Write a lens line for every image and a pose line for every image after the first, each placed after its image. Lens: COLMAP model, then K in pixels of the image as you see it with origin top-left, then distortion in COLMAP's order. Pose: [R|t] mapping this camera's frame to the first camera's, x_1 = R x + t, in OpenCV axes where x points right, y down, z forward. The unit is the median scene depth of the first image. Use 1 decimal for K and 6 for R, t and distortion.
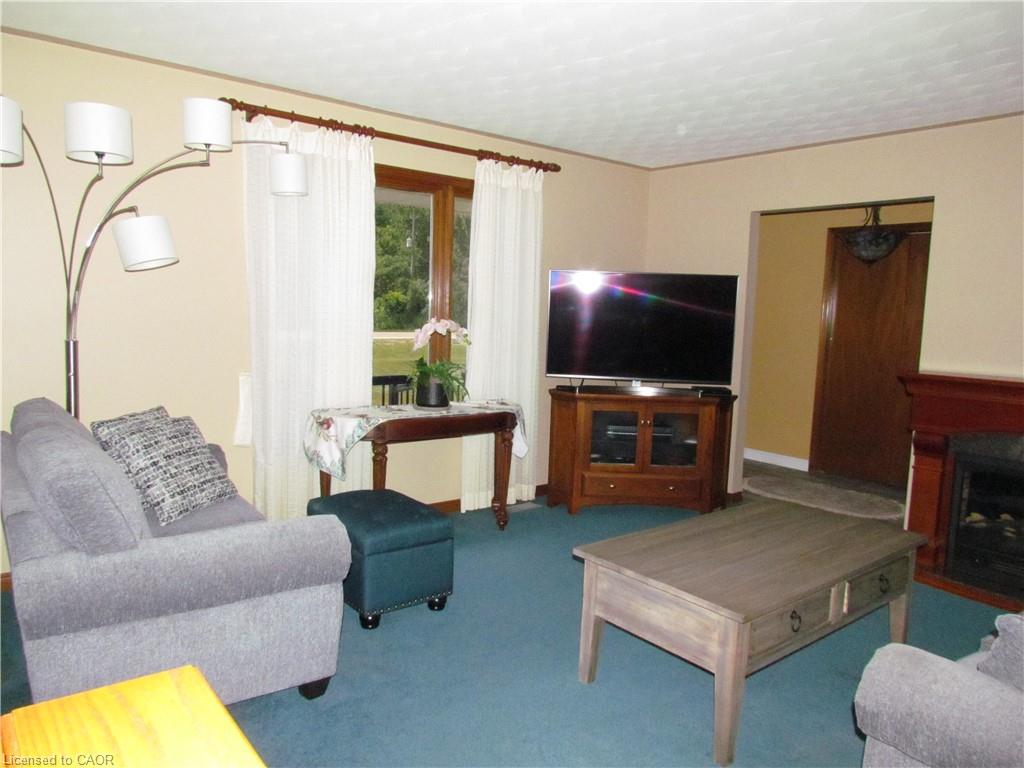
lens RADIAL K [[733.3, 0, 511.3], [0, 733.3, 387.1], [0, 0, 1]] dist [-0.034267, 0.023481]
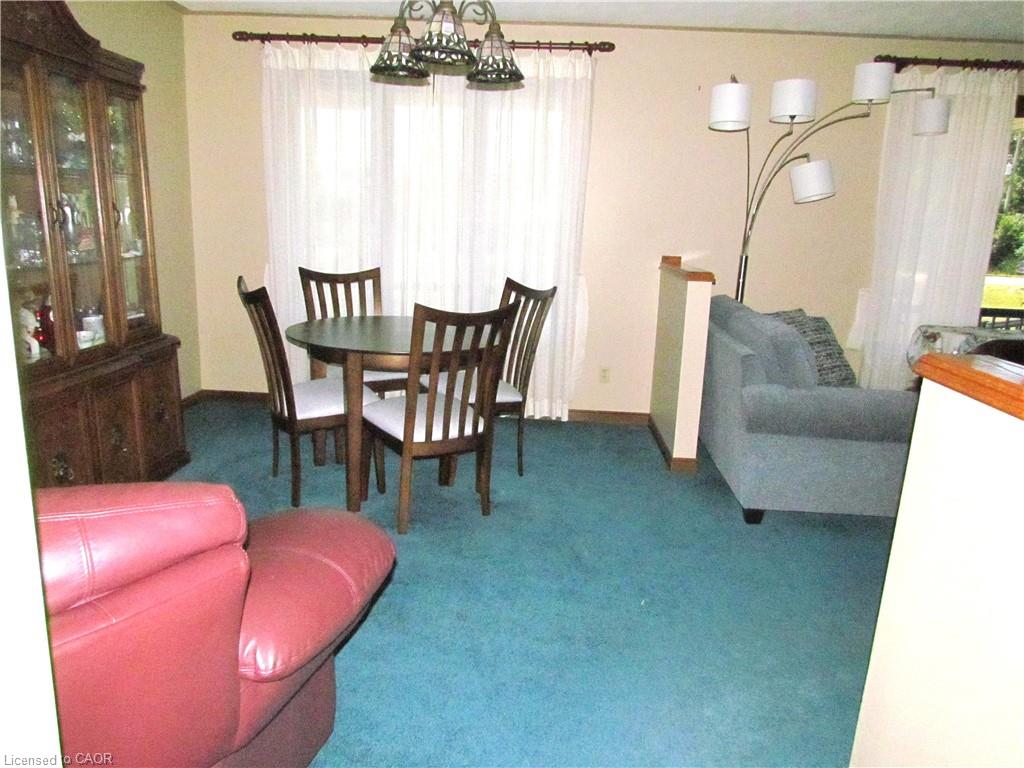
lens RADIAL K [[733.3, 0, 511.3], [0, 733.3, 387.1], [0, 0, 1]] dist [-0.034267, 0.023481]
pose [[0.755940, 0.132328, -0.641127, -0.015737], [-0.079351, 0.990658, 0.110909, 0.059734], [0.649814, -0.032966, 0.759378, -0.322335]]
